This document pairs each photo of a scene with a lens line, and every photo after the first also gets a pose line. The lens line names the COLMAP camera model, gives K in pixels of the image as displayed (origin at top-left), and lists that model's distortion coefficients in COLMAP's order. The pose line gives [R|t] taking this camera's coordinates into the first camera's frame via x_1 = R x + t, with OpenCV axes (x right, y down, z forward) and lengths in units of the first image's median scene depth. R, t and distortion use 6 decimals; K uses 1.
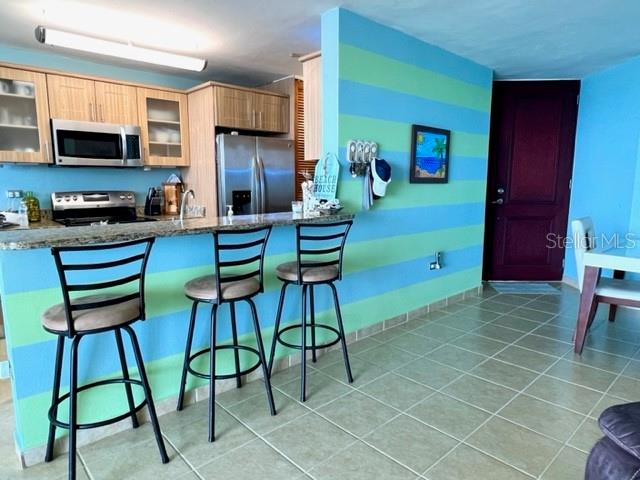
lens RADIAL K [[403.1, 0, 317.6], [0, 403.1, 239.5], [0, 0, 1]] dist [-0.007348, -0.000368]
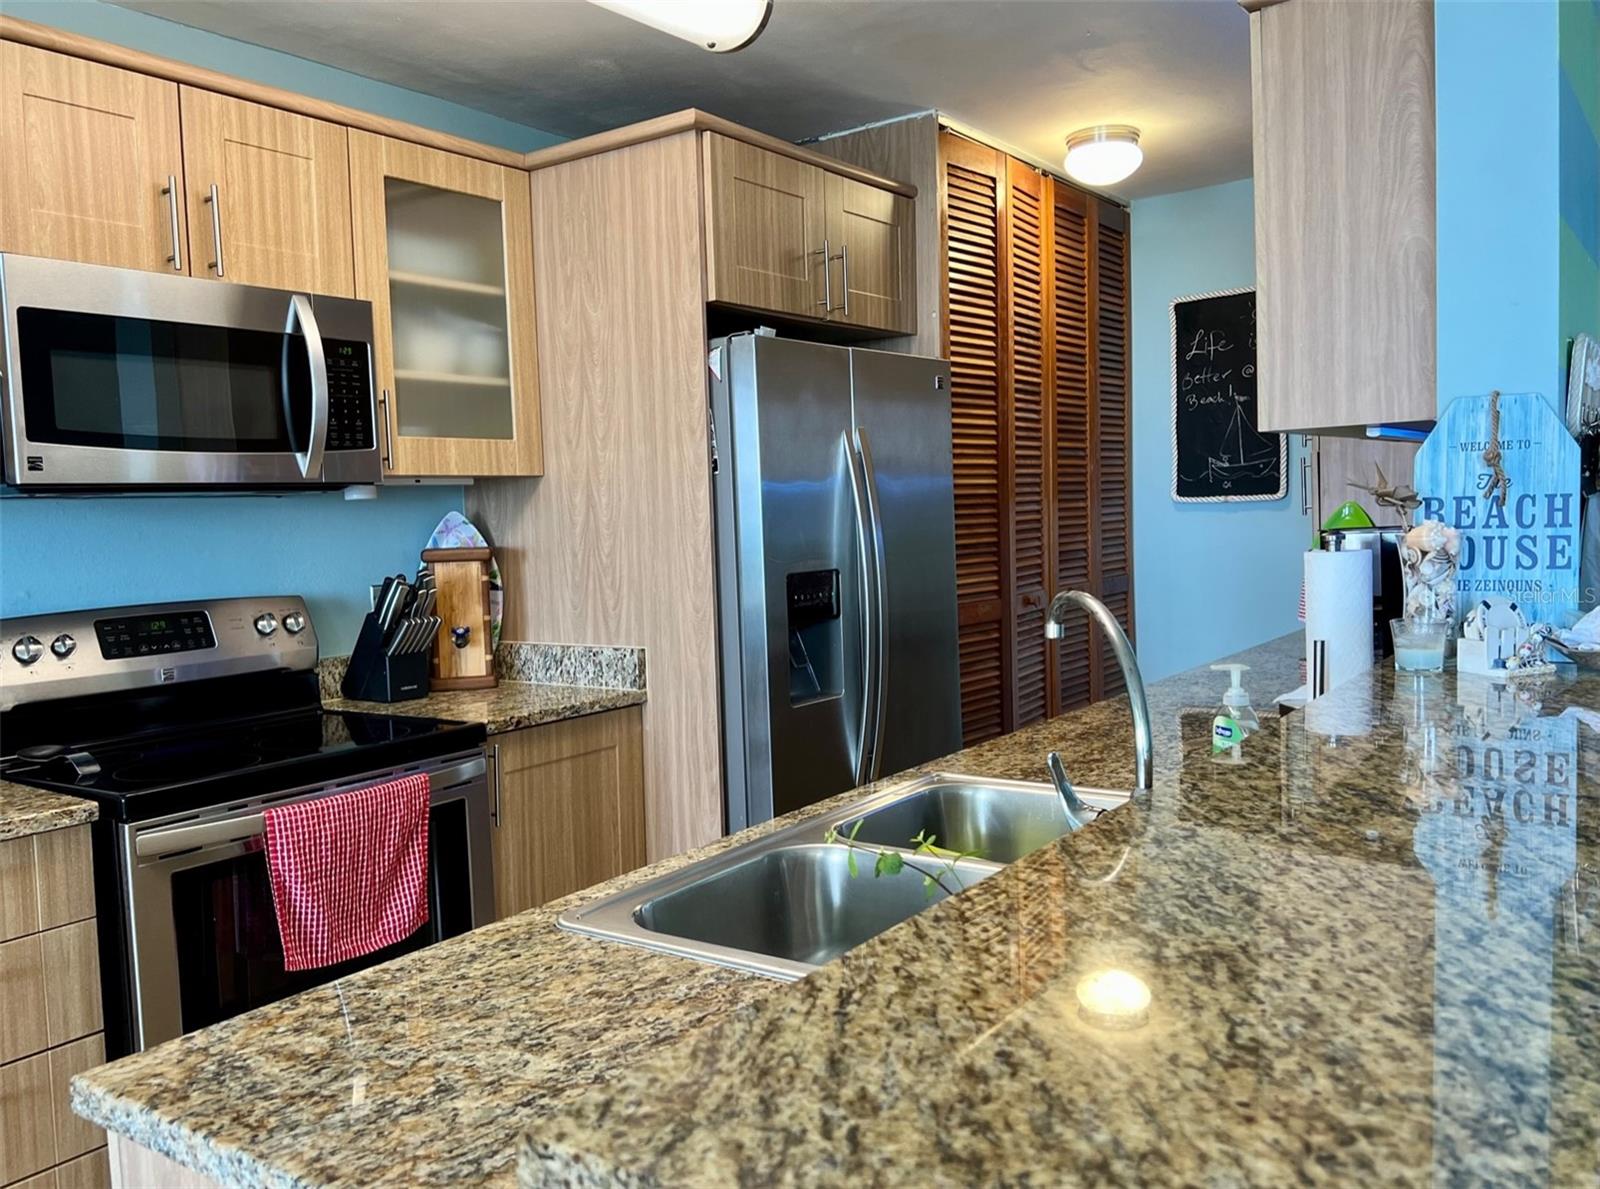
lens RADIAL K [[1260.6, 0, 798.9], [0, 1260.6, 592.5], [0, 0, 1]] dist [0.033231, -0.028518]
pose [[0.978486, -0.048251, 0.200593, -0.343335], [0.064091, 0.995253, -0.073232, -0.055324], [-0.196108, 0.084513, 0.976934, 0.280567]]
